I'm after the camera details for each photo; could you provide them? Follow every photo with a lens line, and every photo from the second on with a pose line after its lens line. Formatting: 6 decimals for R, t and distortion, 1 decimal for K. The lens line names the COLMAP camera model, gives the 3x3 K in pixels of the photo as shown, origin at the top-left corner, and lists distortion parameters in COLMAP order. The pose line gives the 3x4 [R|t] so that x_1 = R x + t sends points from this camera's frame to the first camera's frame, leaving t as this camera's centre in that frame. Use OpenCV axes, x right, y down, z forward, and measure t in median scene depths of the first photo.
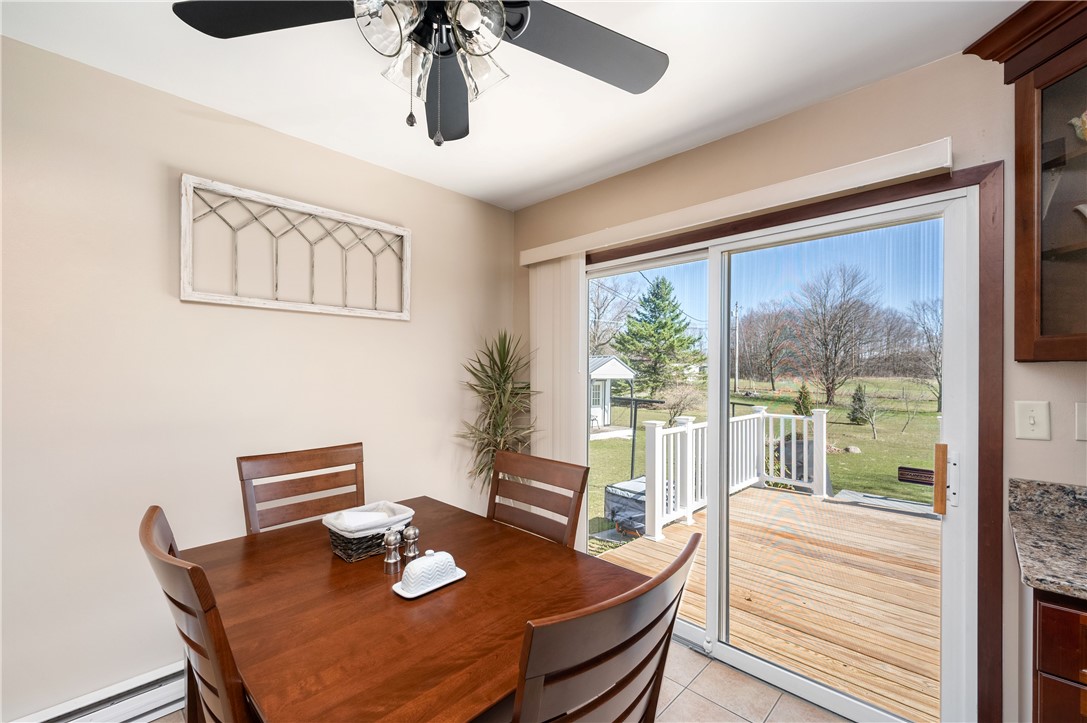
lens RADIAL K [[452.8, 0, 538.6], [0, 452.8, 371.7], [0, 0, 1]] dist [0.001069, -0.000276]
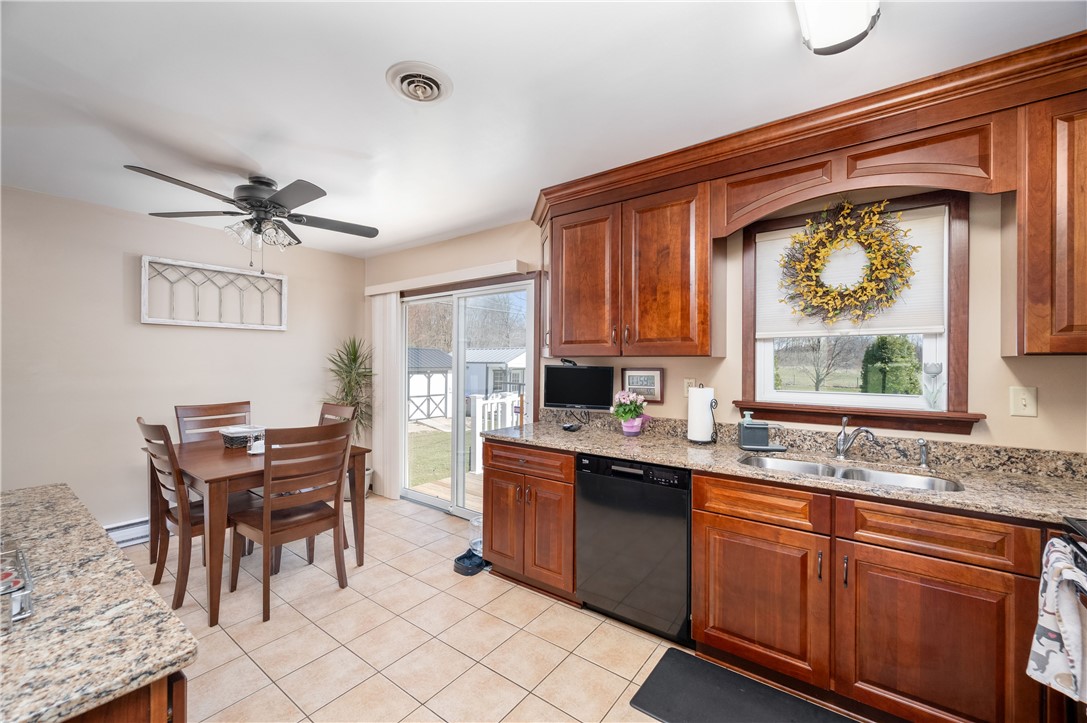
lens RADIAL K [[435.7, 0, 542.5], [0, 435.7, 363.0], [0, 0, 1]] dist [-0.004203, 0.000500]
pose [[0.992146, -0.000044, 0.125084, 0.738100], [-0.000468, 0.999992, 0.004065, -0.003388], [-0.125083, -0.004092, 0.992138, -1.158702]]
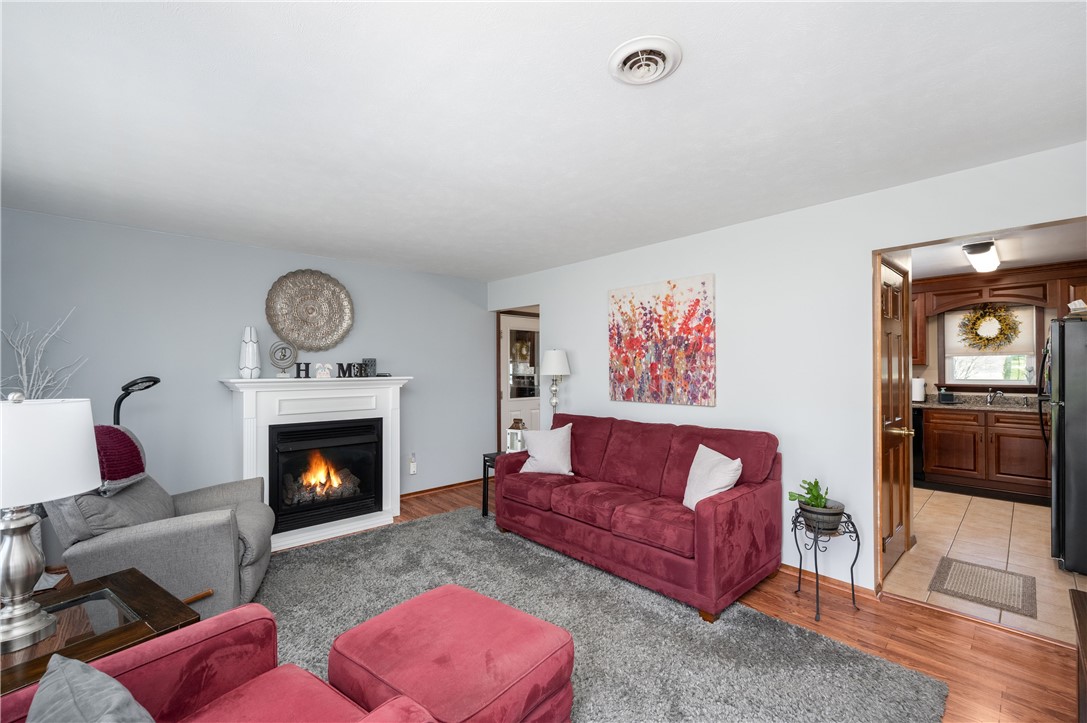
lens RADIAL K [[452.8, 0, 548.7], [0, 452.8, 363.3], [0, 0, 1]] dist [0.001069, -0.000276]
pose [[0.999436, -0.006956, -0.032854, -1.431452], [0.006652, 0.999934, -0.009352, -0.018178], [0.032917, 0.009128, 0.999416, -3.524856]]
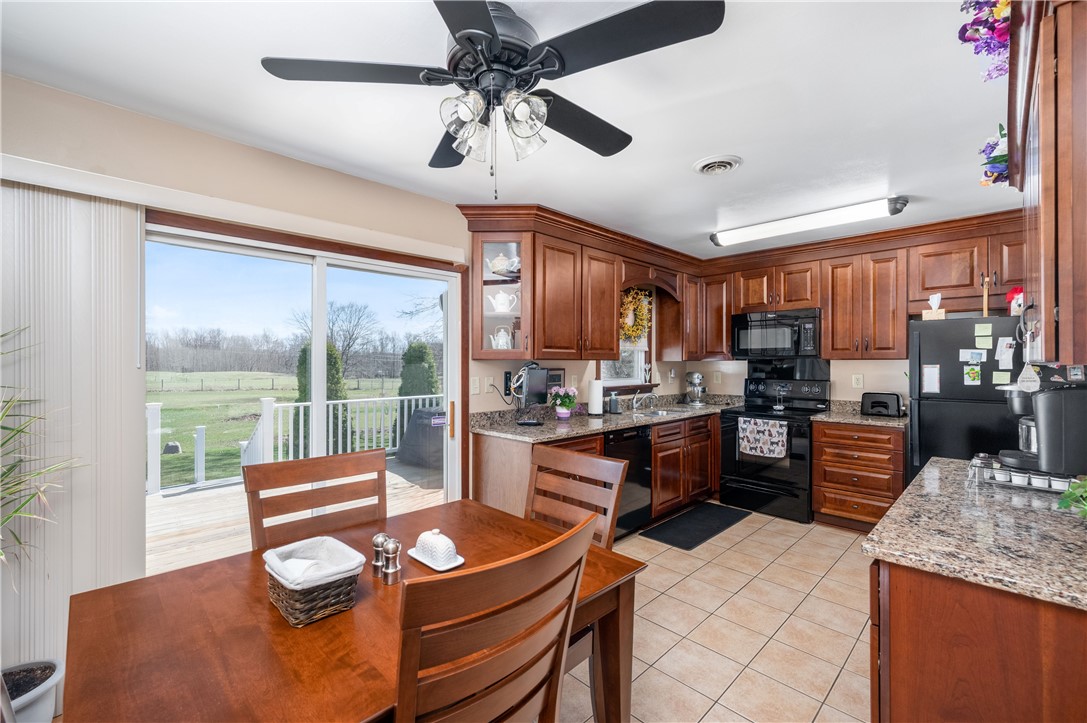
lens RADIAL K [[452.8, 0, 545.3], [0, 452.8, 362.3], [0, 0, 1]] dist [0.001069, -0.000276]
pose [[0.025830, -0.002564, 0.999663, -1.072002], [-0.000919, 0.999996, 0.002589, -0.015494], [-0.999666, -0.000985, 0.025828, 0.560020]]
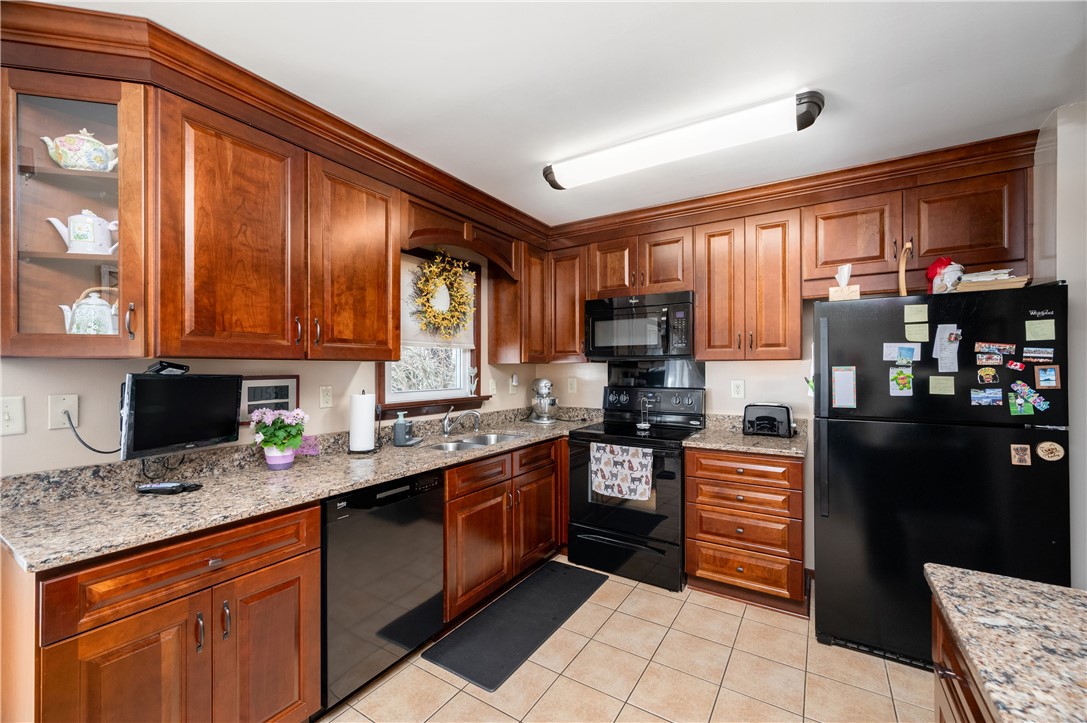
lens RADIAL K [[435.7, 0, 545.5], [0, 435.7, 370.3], [0, 0, 1]] dist [-0.004203, 0.000500]
pose [[-0.203321, -0.006701, 0.979089, -0.084085], [0.001671, 0.999973, 0.007191, 0.000549], [-0.979111, 0.003098, -0.203304, 0.026441]]
